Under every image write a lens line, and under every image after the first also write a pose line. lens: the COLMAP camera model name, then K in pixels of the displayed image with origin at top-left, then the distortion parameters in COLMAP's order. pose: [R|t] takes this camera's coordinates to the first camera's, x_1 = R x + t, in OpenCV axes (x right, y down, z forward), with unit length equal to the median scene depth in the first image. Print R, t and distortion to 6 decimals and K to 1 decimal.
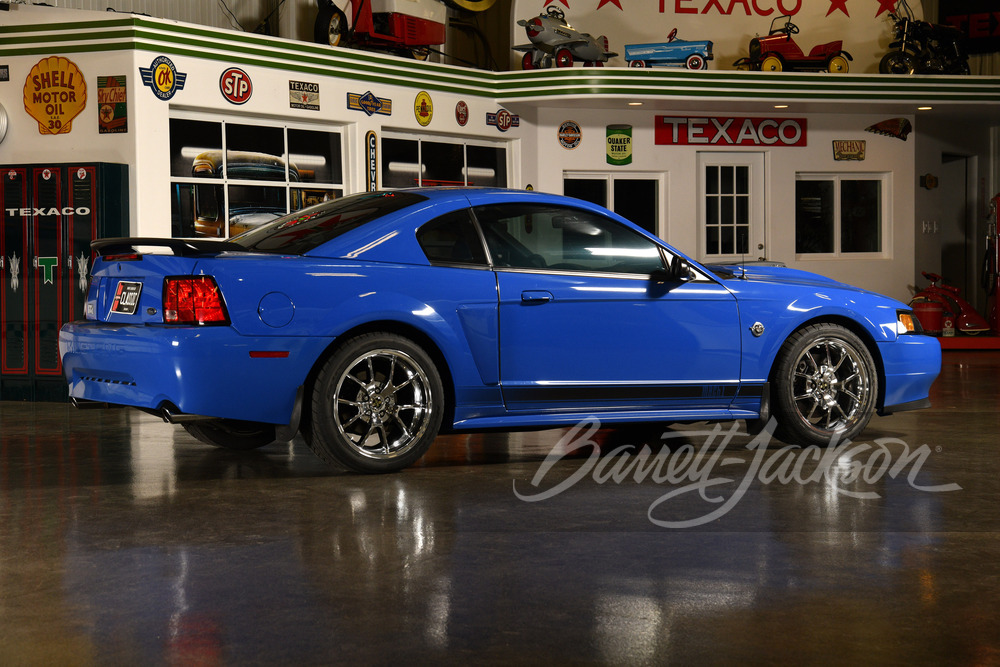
lens RADIAL K [[1799.9, 0, 519.2], [0, 1799.9, 329.7], [0, 0, 1]] dist [0.295458, 0.188283]
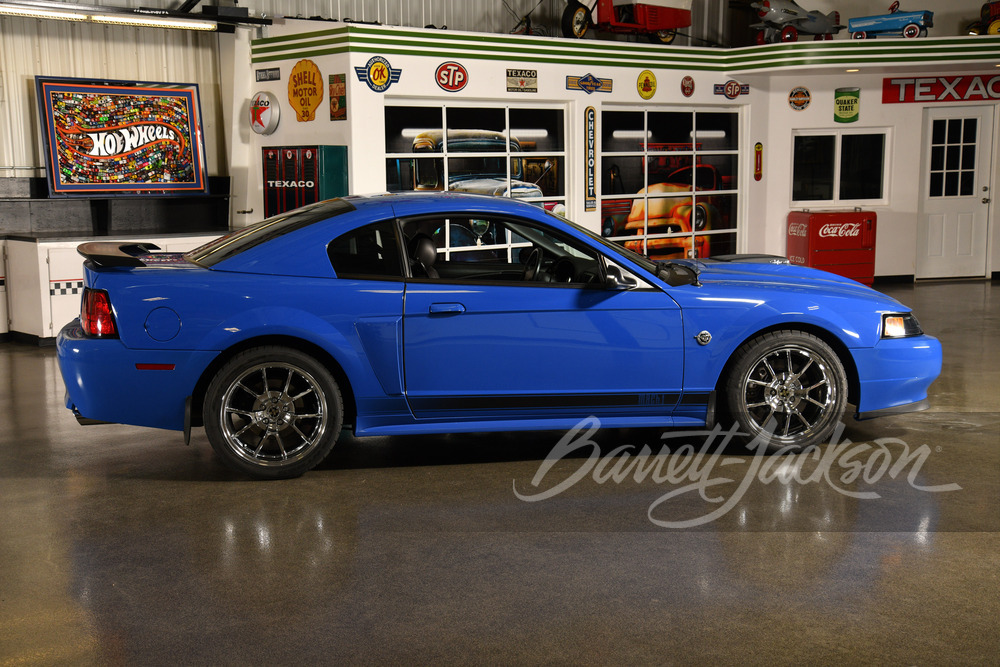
lens RADIAL K [[1244.7, 0, 500.0], [0, 1244.7, 333.5], [0, 0, 1]] dist [0.178962, 0.089478]
pose [[0.952006, 0.038121, -0.303697, 0.130943], [-0.011071, 0.995853, 0.090299, -0.035333], [0.305880, -0.082603, 0.948480, 0.178794]]
